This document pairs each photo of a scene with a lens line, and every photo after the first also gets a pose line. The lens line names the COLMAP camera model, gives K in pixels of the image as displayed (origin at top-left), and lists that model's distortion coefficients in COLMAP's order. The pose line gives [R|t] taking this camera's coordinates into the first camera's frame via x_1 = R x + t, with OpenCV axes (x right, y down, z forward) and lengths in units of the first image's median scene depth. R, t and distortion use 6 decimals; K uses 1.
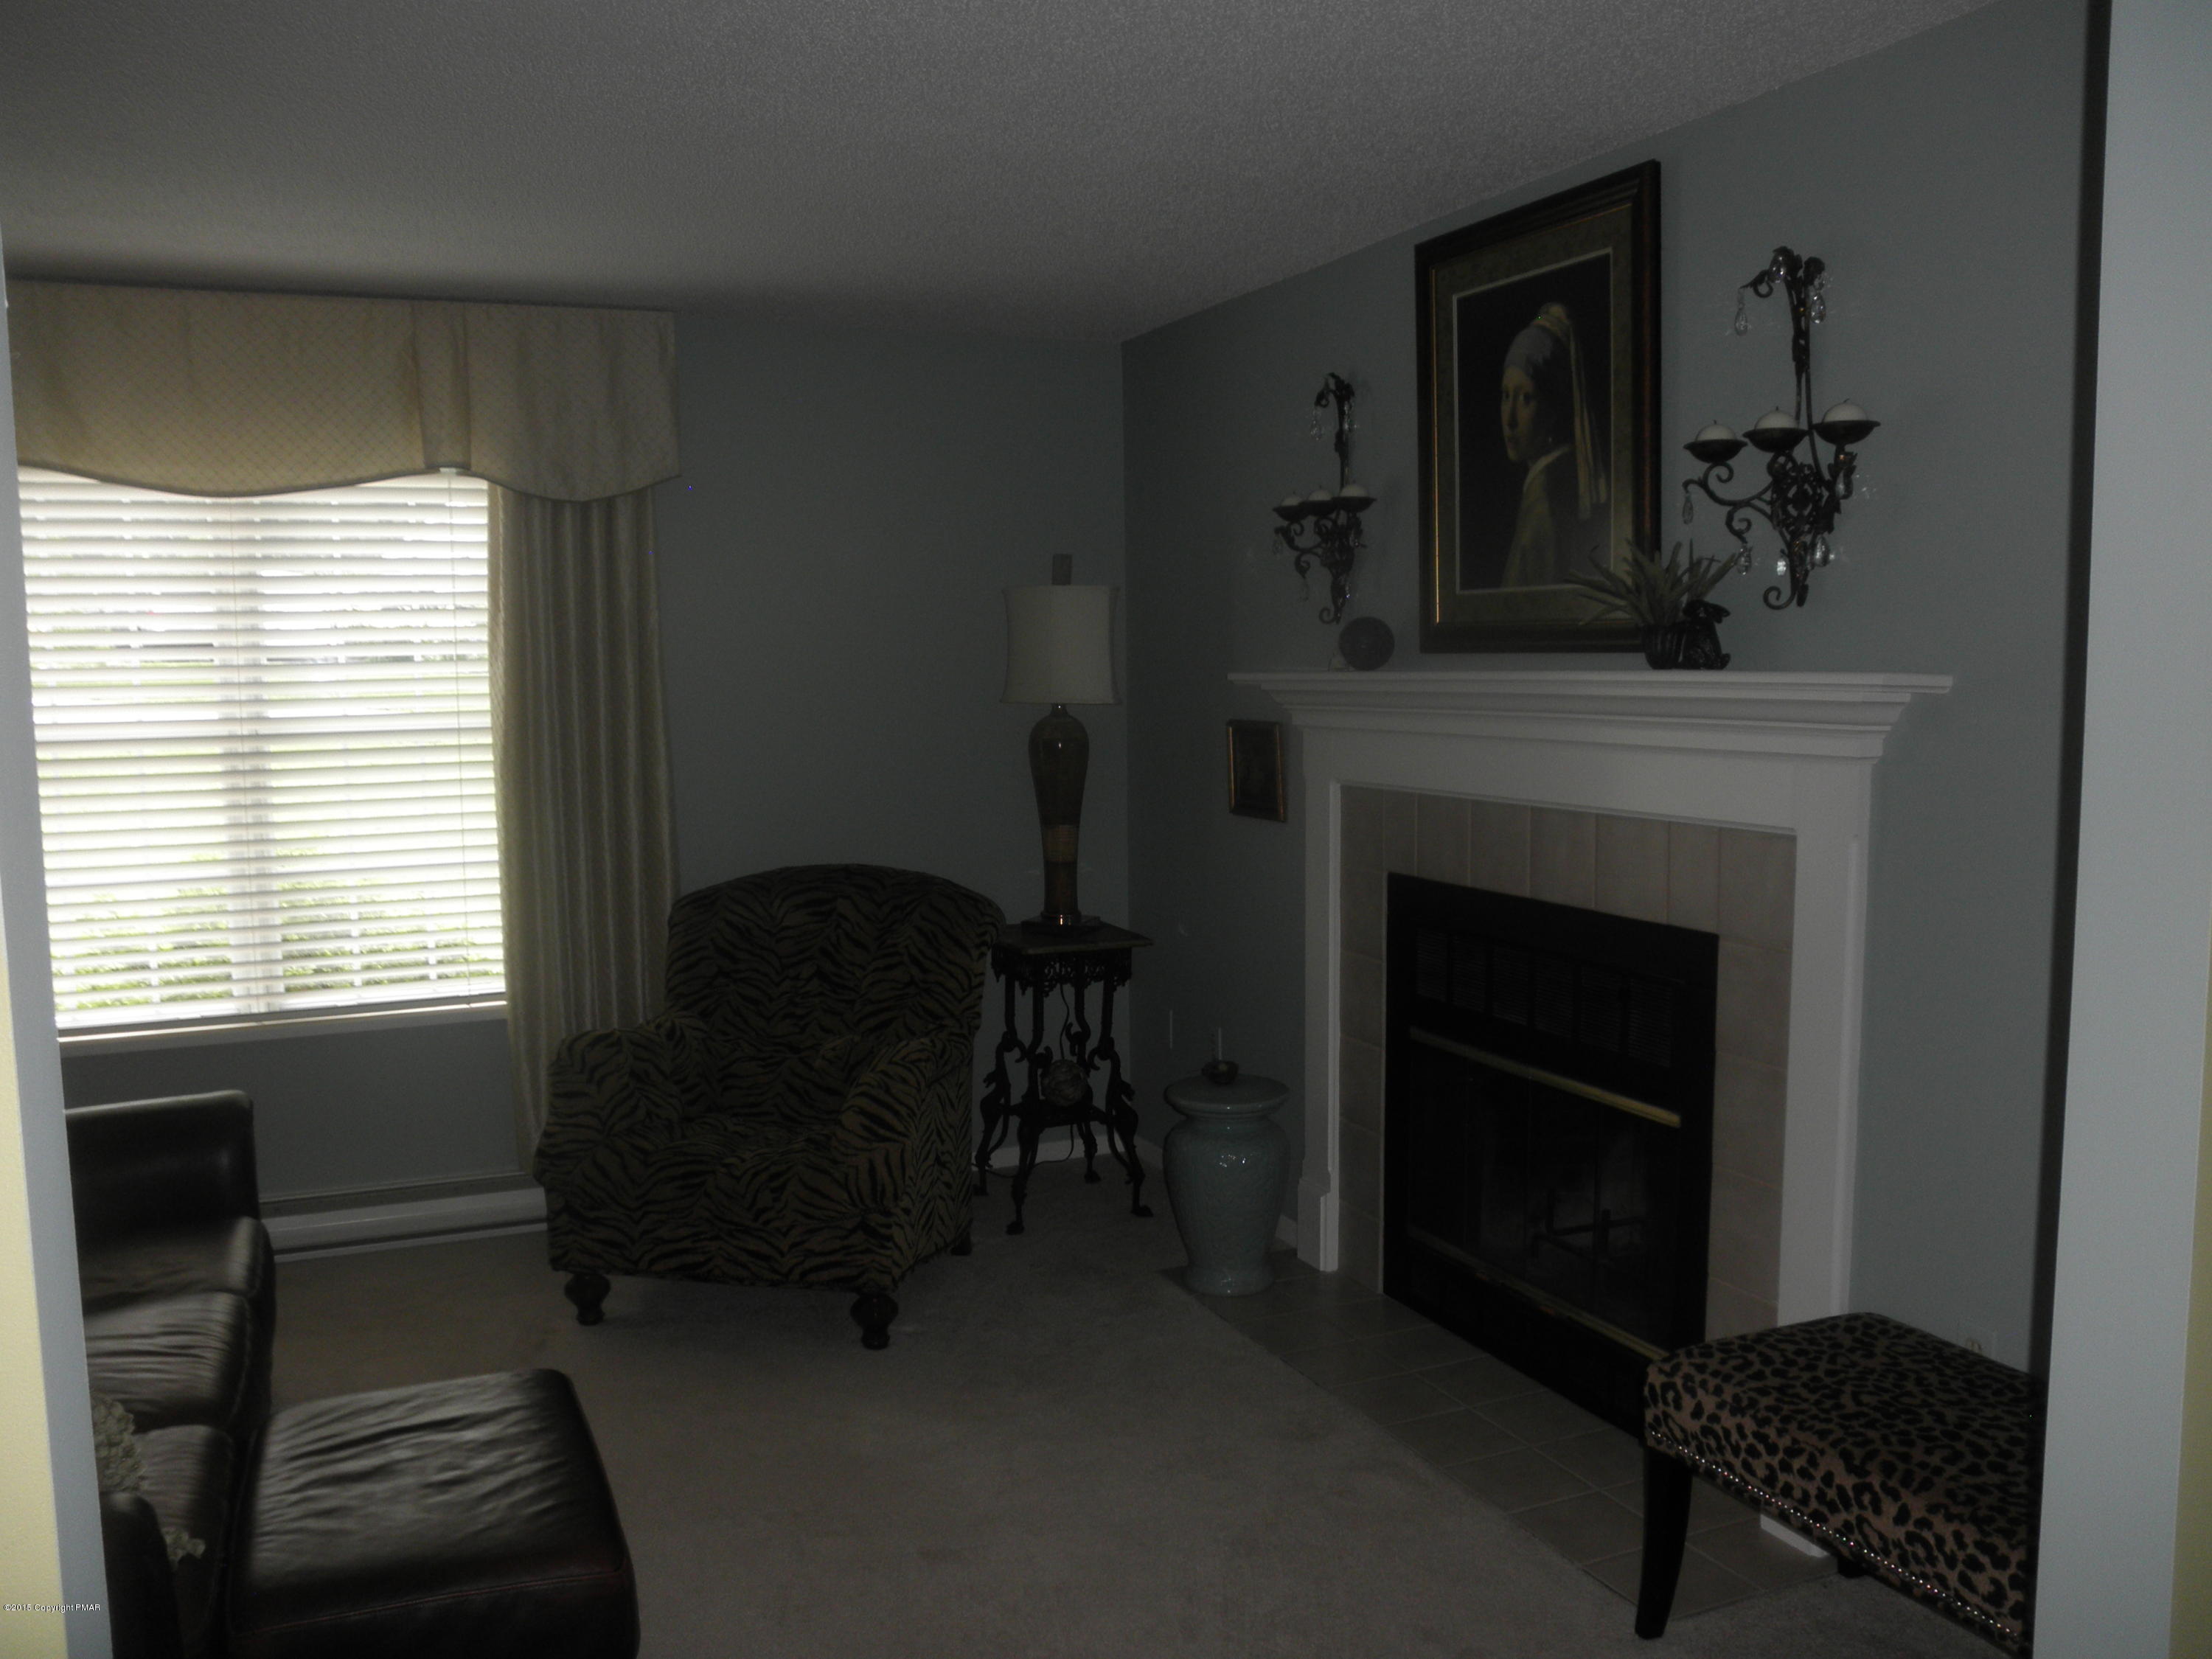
lens RADIAL K [[1834.7, 0, 1113.2], [0, 1834.7, 850.3], [0, 0, 1]] dist [-0.057651, 0.009833]
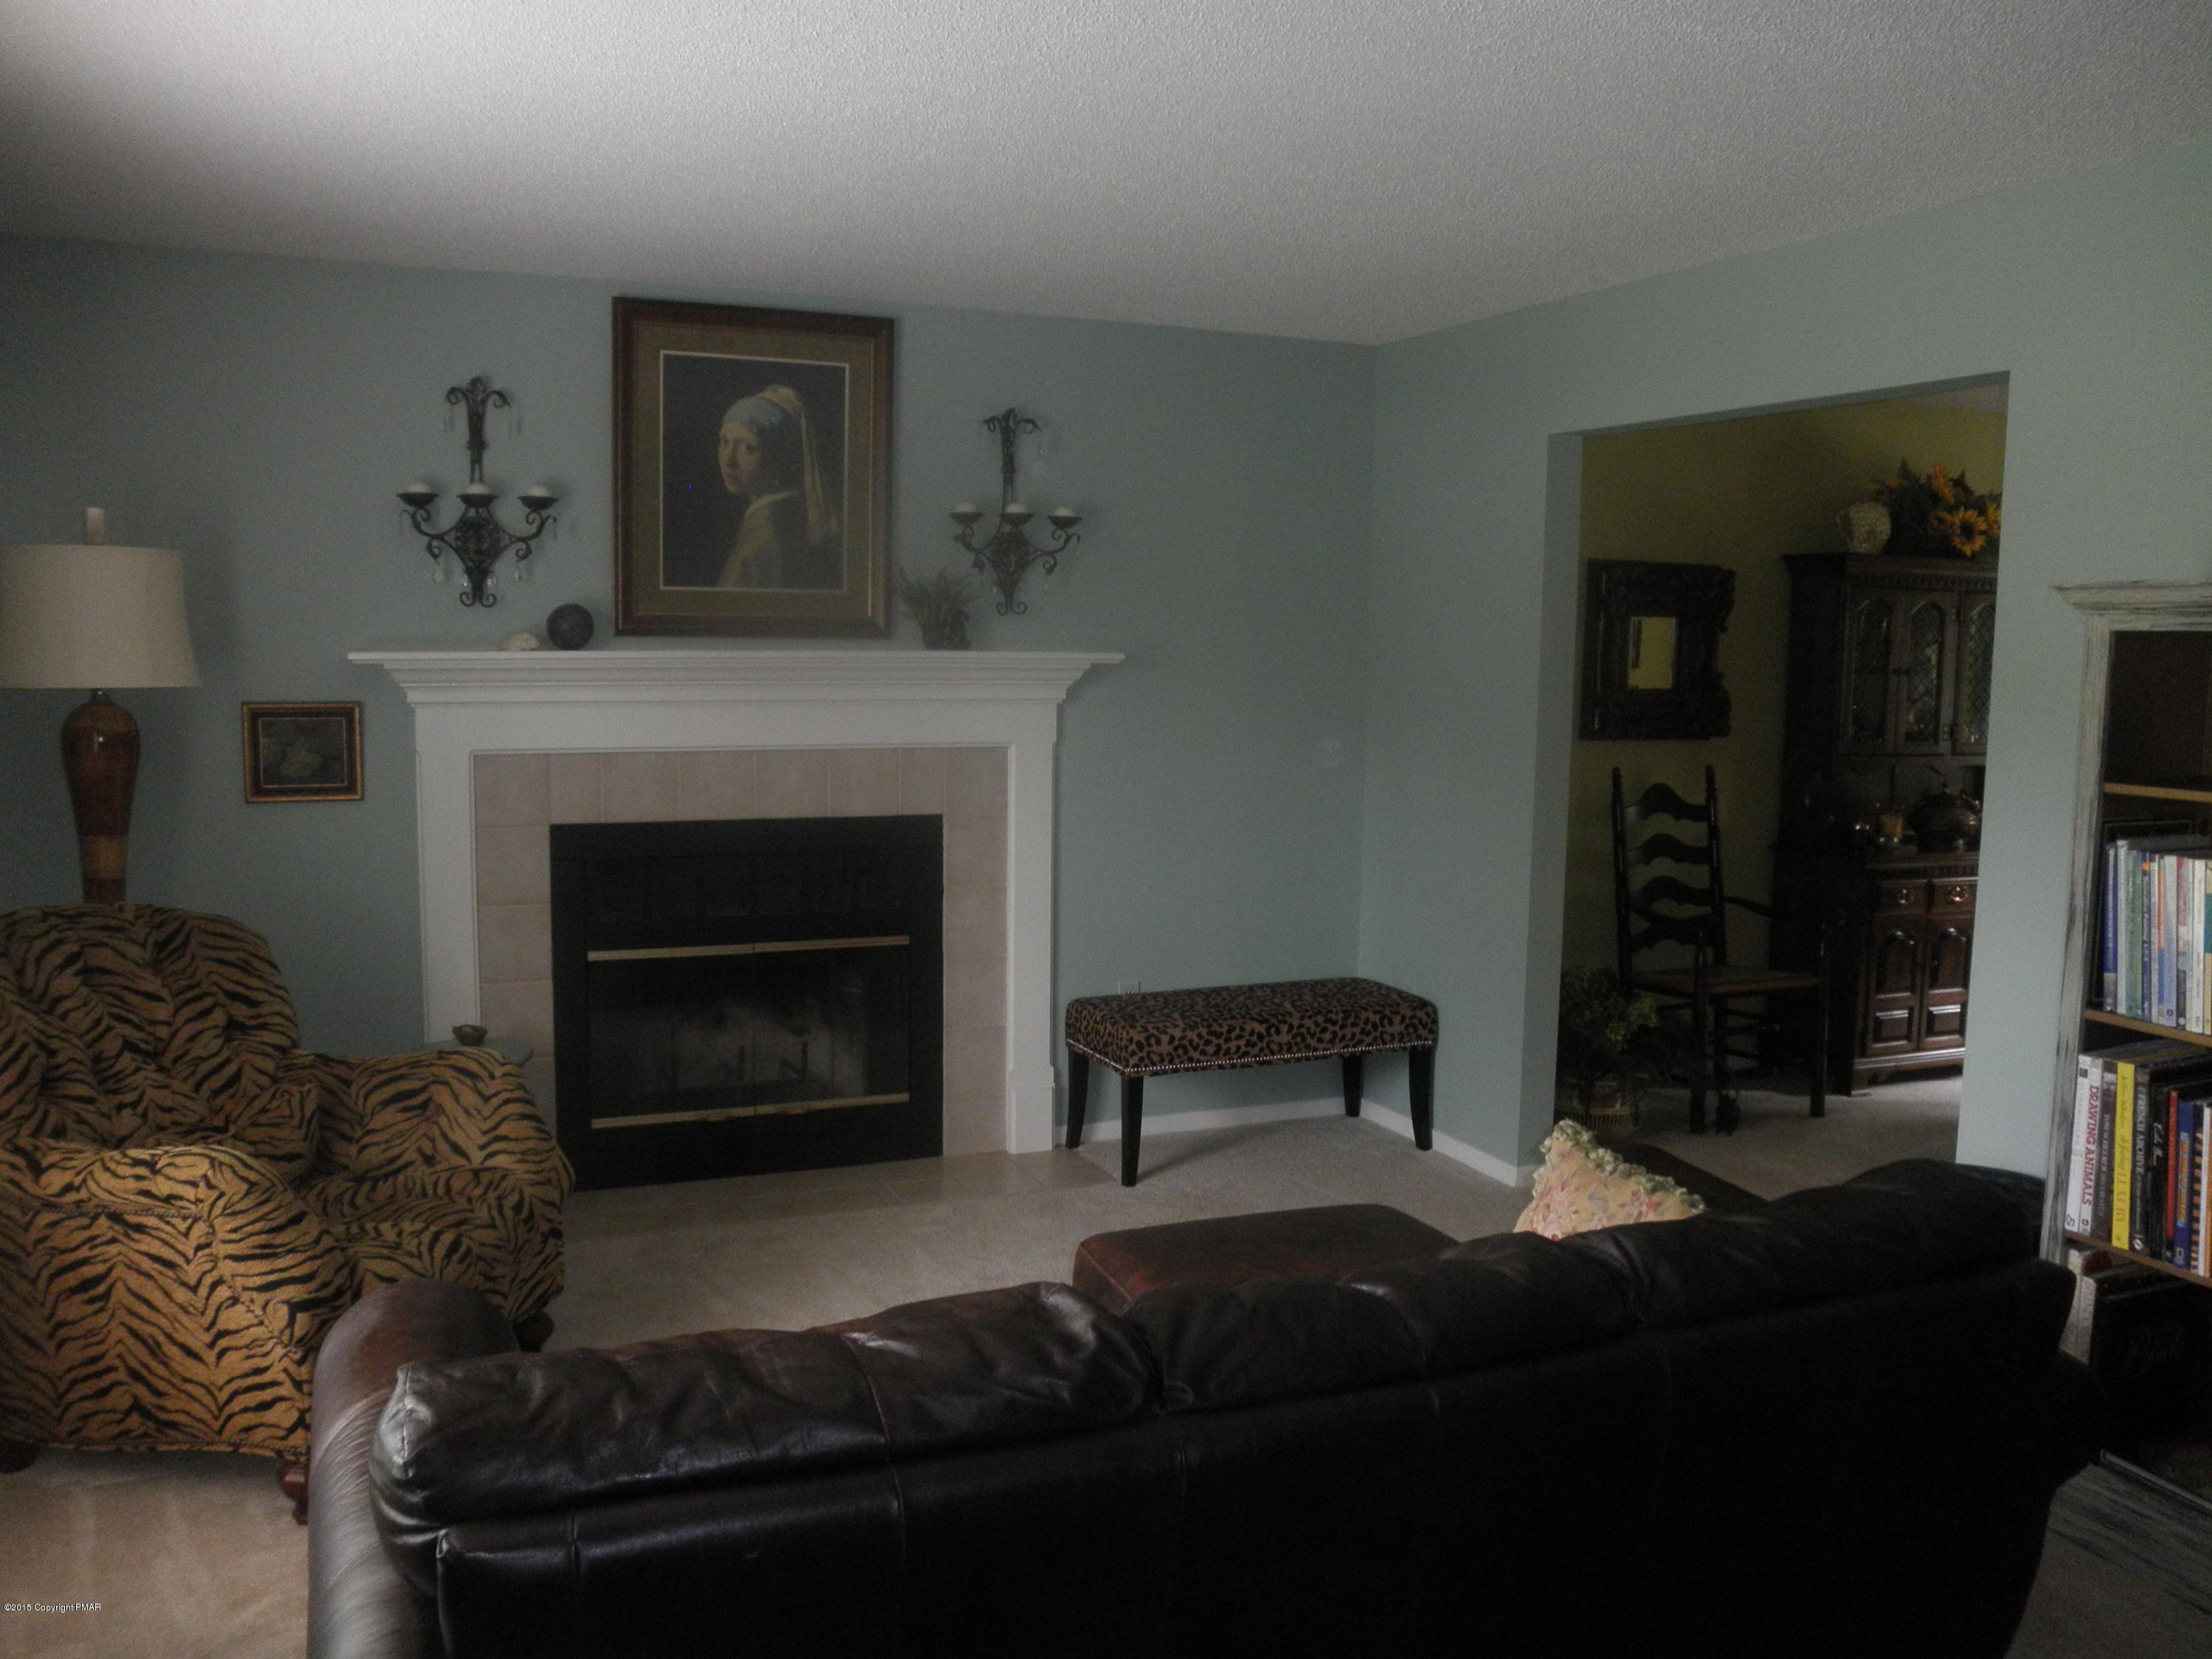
lens RADIAL K [[1834.7, 0, 1113.2], [0, 1834.7, 850.3], [0, 0, 1]] dist [-0.057651, 0.009833]
pose [[0.017608, -0.112429, 0.993504, -1.158365], [0.090748, 0.989736, 0.110394, -0.078950], [-0.995718, 0.088215, 0.027630, 0.727049]]
